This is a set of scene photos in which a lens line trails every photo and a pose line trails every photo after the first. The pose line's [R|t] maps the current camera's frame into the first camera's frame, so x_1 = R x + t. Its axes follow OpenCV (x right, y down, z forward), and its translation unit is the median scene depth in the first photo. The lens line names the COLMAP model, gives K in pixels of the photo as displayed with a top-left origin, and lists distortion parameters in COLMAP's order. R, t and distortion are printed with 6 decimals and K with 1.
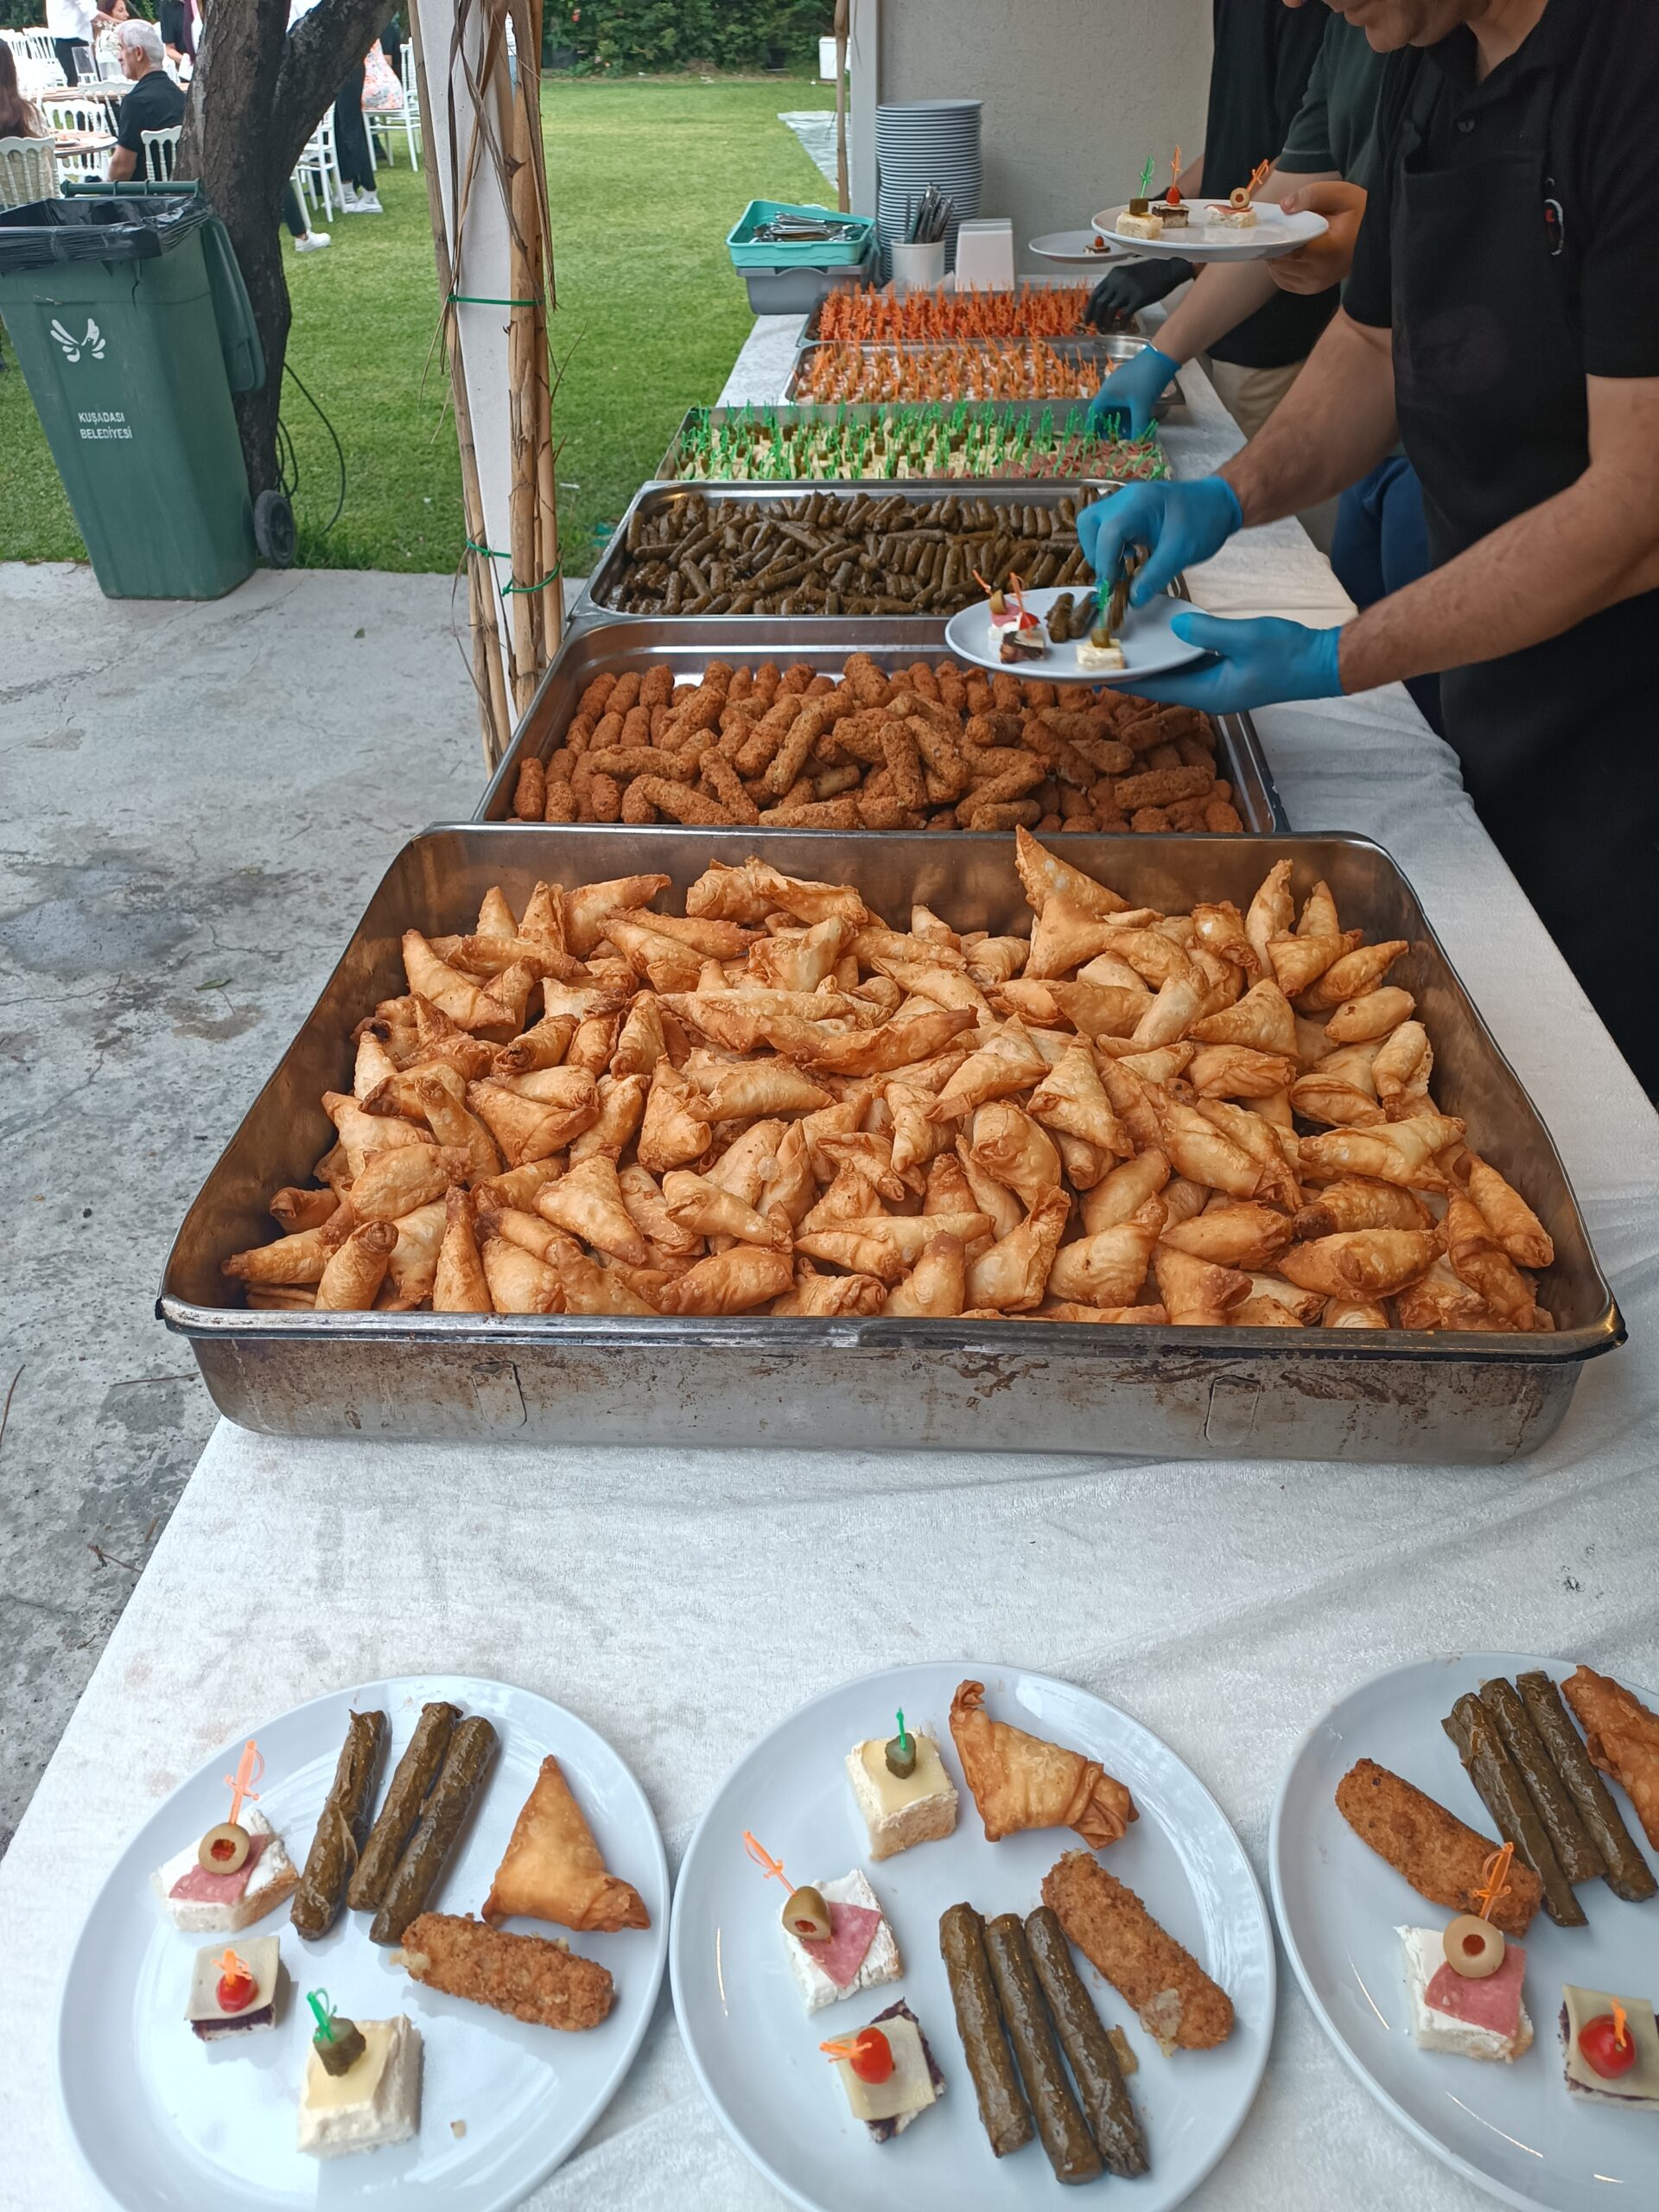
lens RADIAL K [[1609.2, 0, 829.5], [0, 1609.2, 1106.0], [0, 0, 1]] dist [0.038715, -0.046571]
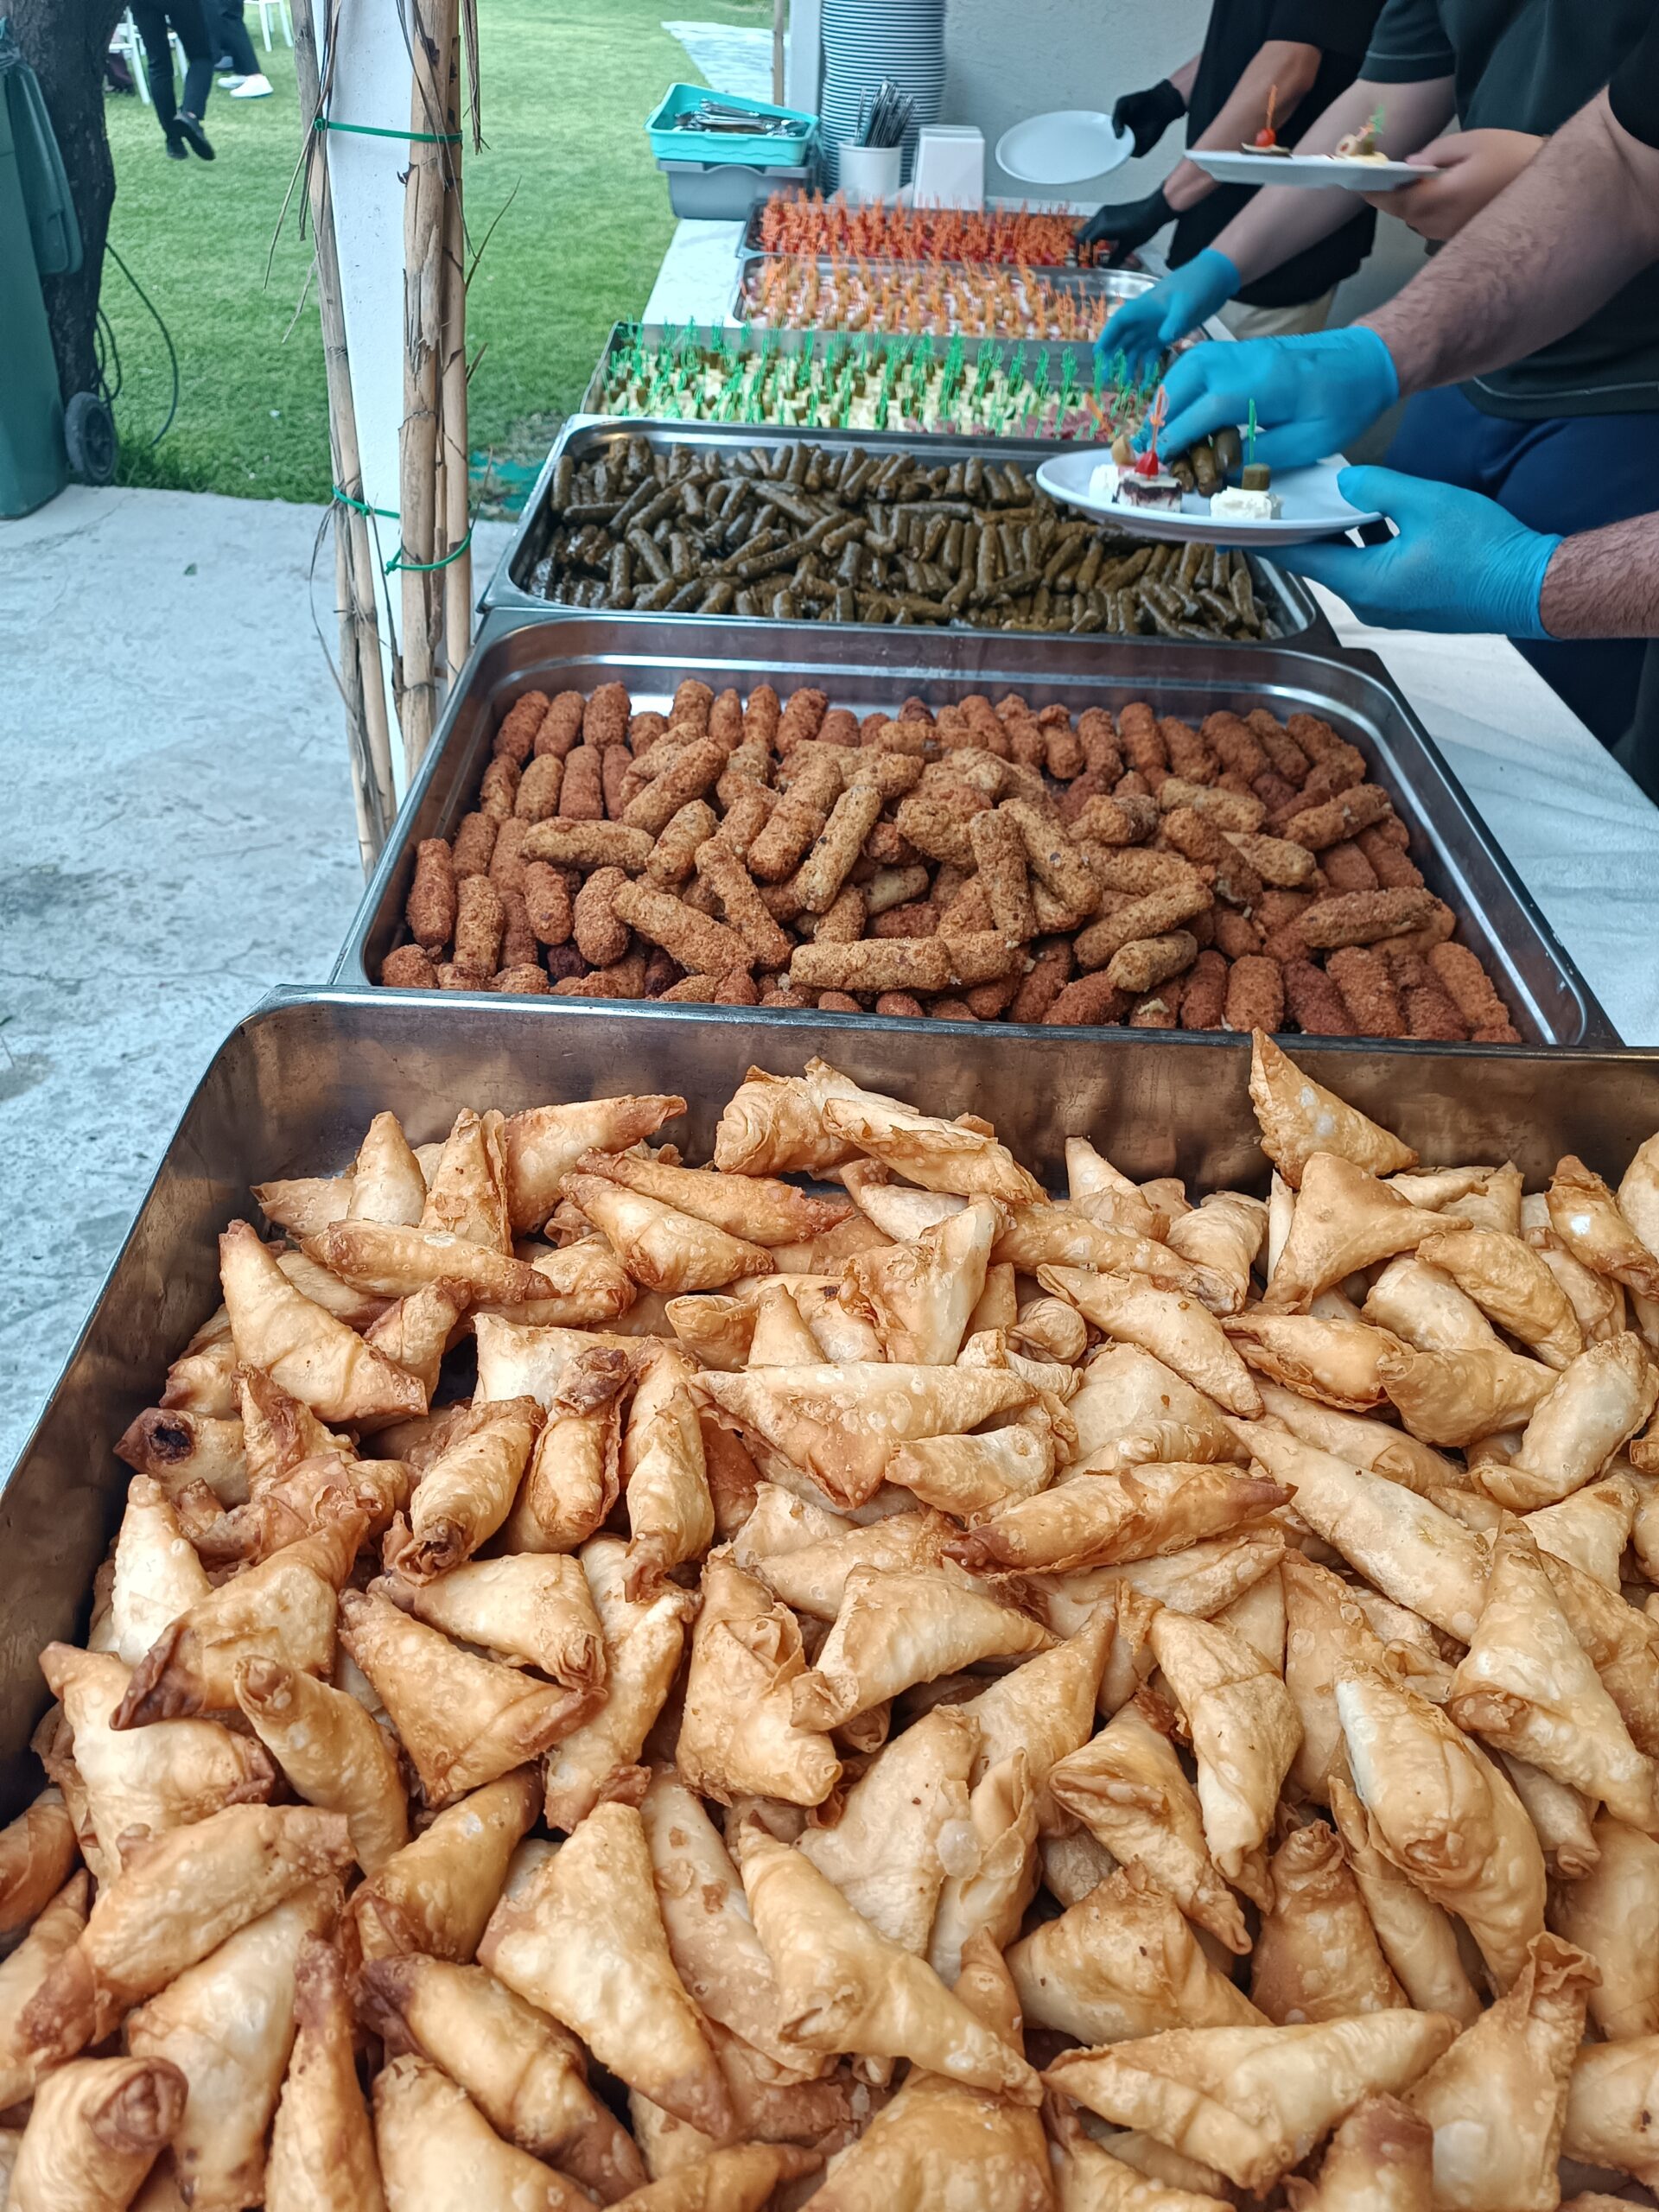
lens RADIAL K [[1609.2, 0, 829.5], [0, 1609.2, 1106.0], [0, 0, 1]] dist [0.038715, -0.046571]
pose [[0.995577, 0.021469, 0.091459, -0.071437], [-0.024408, 0.999217, 0.031144, -0.113723], [-0.090719, -0.033238, 0.995322, 0.284934]]
